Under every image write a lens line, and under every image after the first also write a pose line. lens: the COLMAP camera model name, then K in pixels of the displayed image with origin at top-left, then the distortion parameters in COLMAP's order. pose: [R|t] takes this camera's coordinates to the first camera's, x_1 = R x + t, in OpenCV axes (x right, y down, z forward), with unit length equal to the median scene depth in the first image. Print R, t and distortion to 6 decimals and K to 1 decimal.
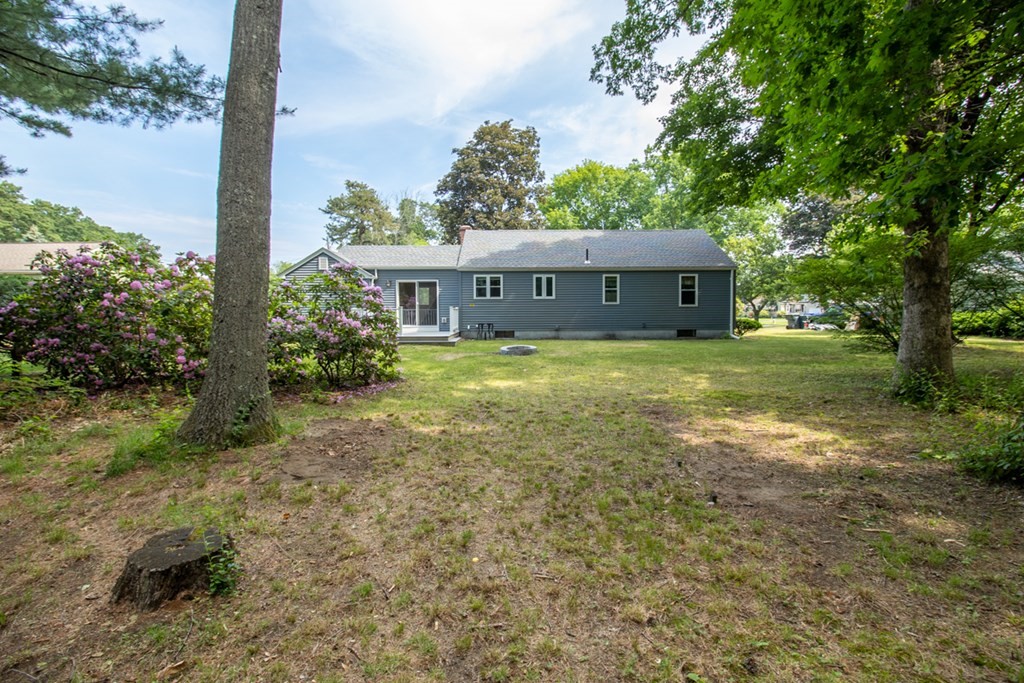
lens RADIAL K [[474.9, 0, 515.3], [0, 474.9, 324.7], [0, 0, 1]] dist [-0.001264, -0.013590]
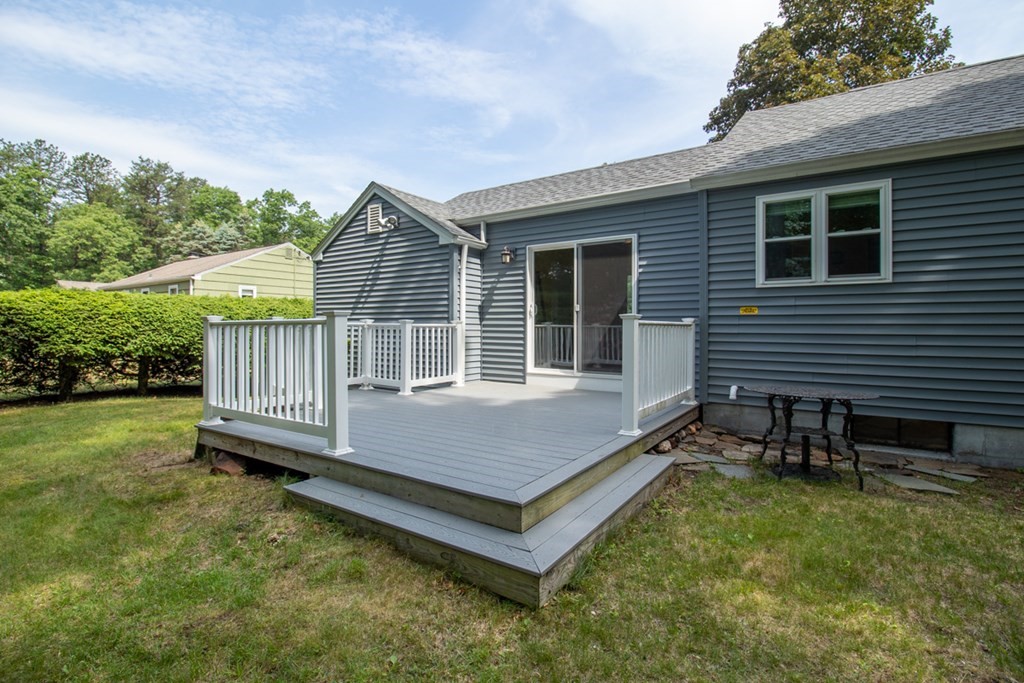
lens RADIAL K [[485.0, 0, 514.9], [0, 485.0, 314.6], [0, 0, 1]] dist [0.003265, -0.012032]
pose [[0.825548, -0.005993, -0.564300, -0.045600], [-0.025906, 0.998487, -0.048504, -0.022113], [0.563737, 0.054661, 0.824144, 0.700469]]
